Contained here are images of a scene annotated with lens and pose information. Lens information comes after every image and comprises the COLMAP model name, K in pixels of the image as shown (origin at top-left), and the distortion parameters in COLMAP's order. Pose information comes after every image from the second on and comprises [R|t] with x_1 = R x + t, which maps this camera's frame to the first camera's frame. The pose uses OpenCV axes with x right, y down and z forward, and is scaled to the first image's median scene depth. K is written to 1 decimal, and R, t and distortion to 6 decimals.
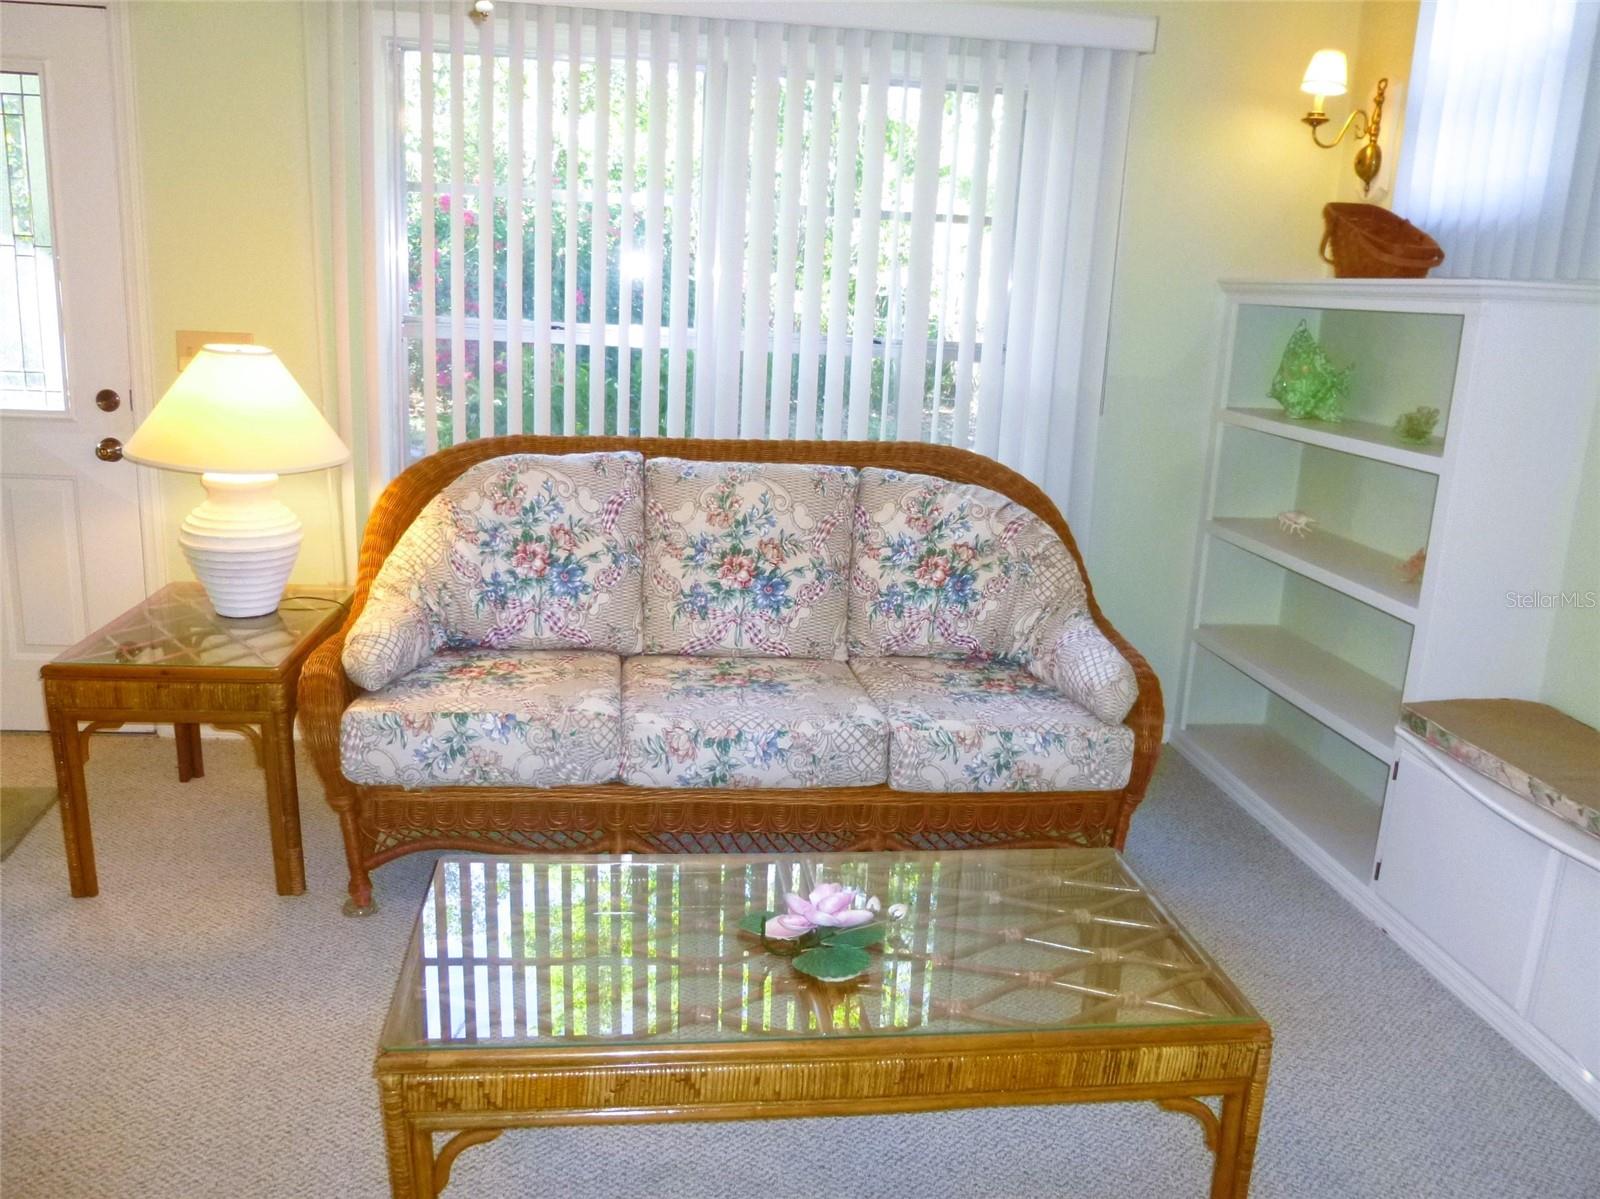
lens RADIAL K [[1274.1, 0, 801.9], [0, 1274.1, 619.9], [0, 0, 1]] dist [-0.072063, 0.048830]
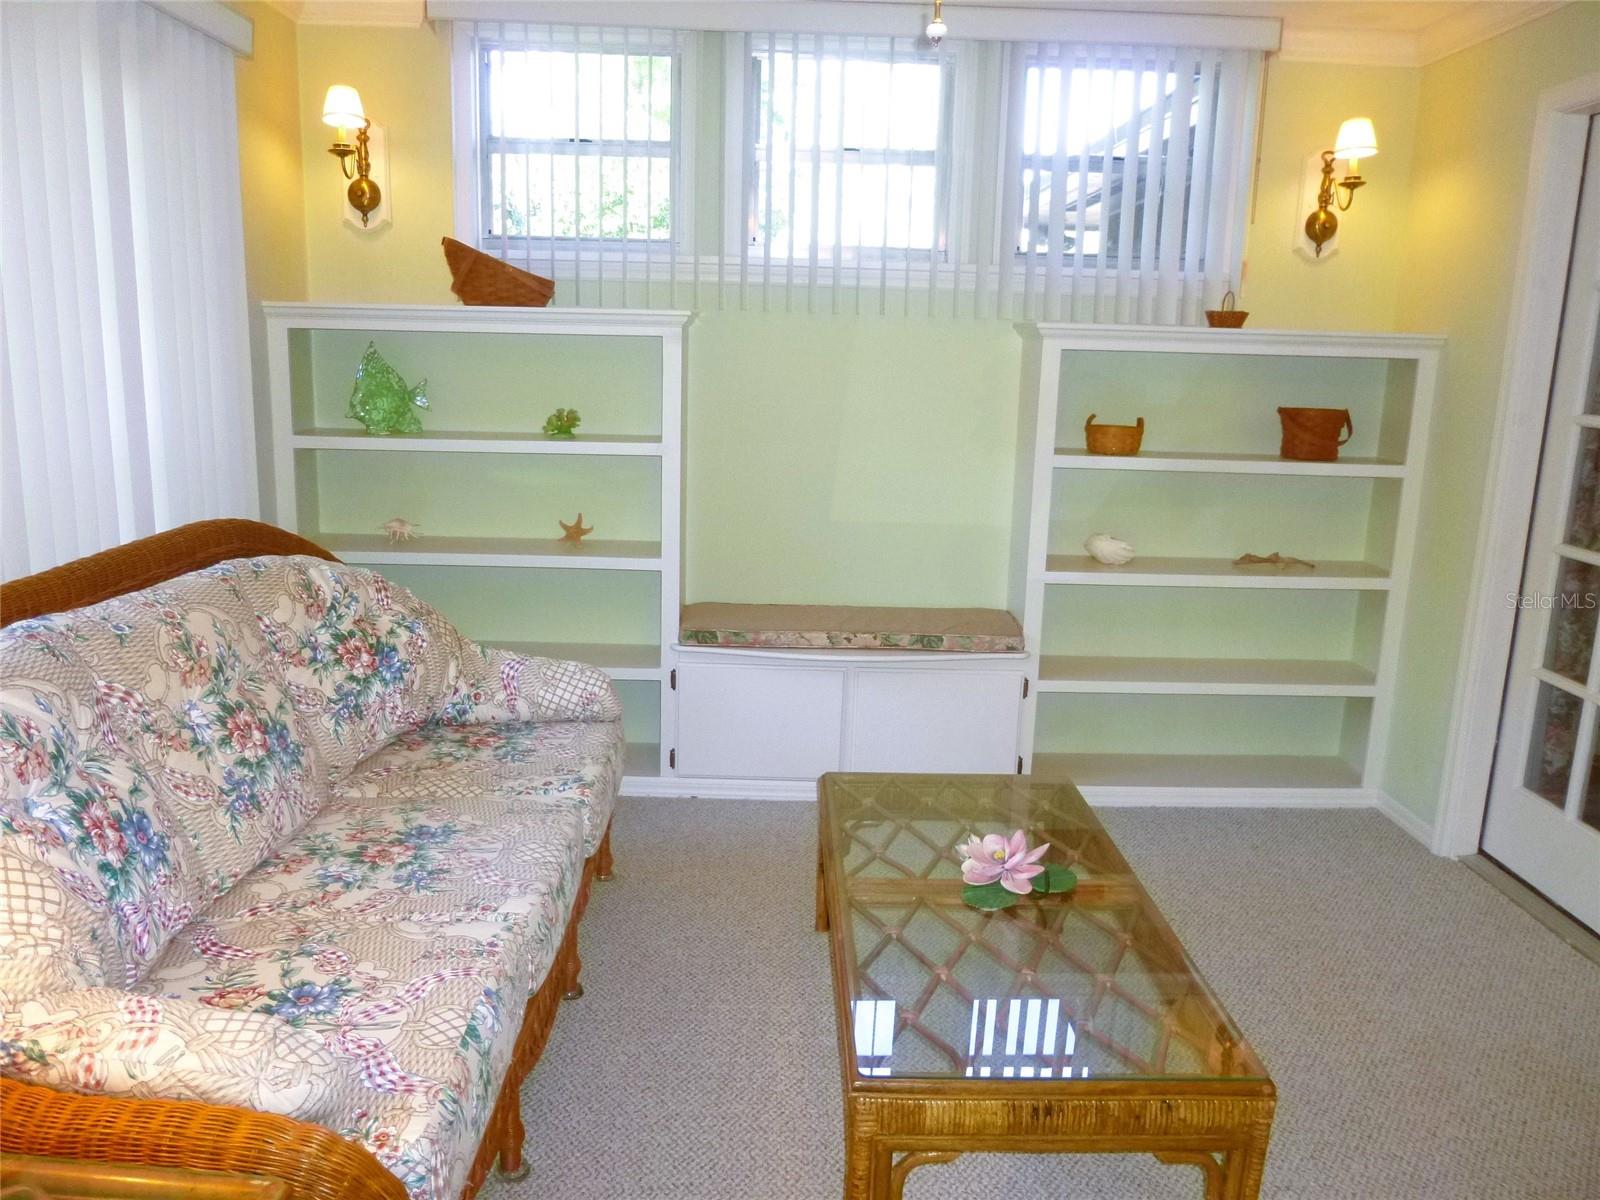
lens RADIAL K [[1203.1, 0, 800.3], [0, 1203.1, 610.7], [0, 0, 1]] dist [-0.061396, 0.038623]
pose [[0.114772, -0.254106, 0.960342, -0.668993], [0.229828, 0.947295, 0.223186, -0.190233], [-0.966440, 0.195098, 0.167124, 0.606683]]
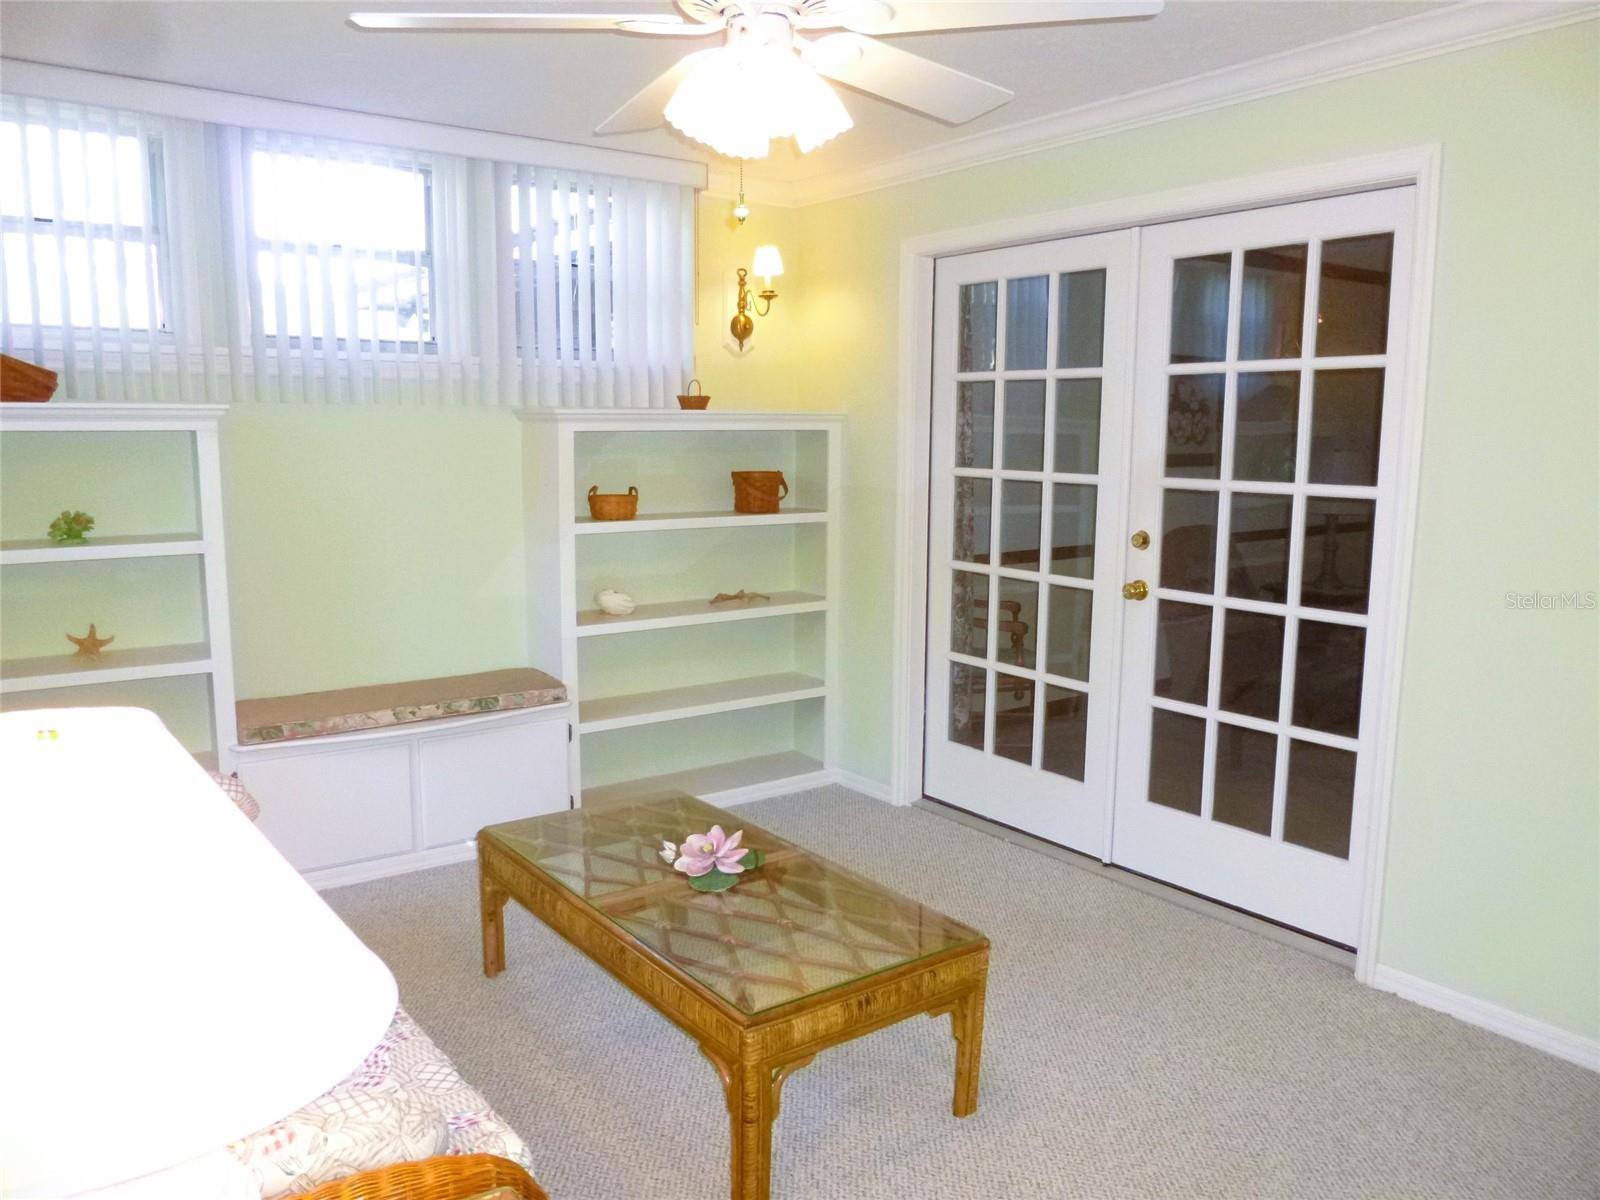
lens RADIAL K [[1179.6, 0, 796.3], [0, 1179.6, 628.1], [0, 0, 1]] dist [-0.114909, 0.103985]
pose [[-0.473614, -0.187327, 0.860580, -0.732907], [0.198188, 0.929390, 0.311376, -0.263340], [-0.858144, 0.318029, -0.403046, 0.879205]]
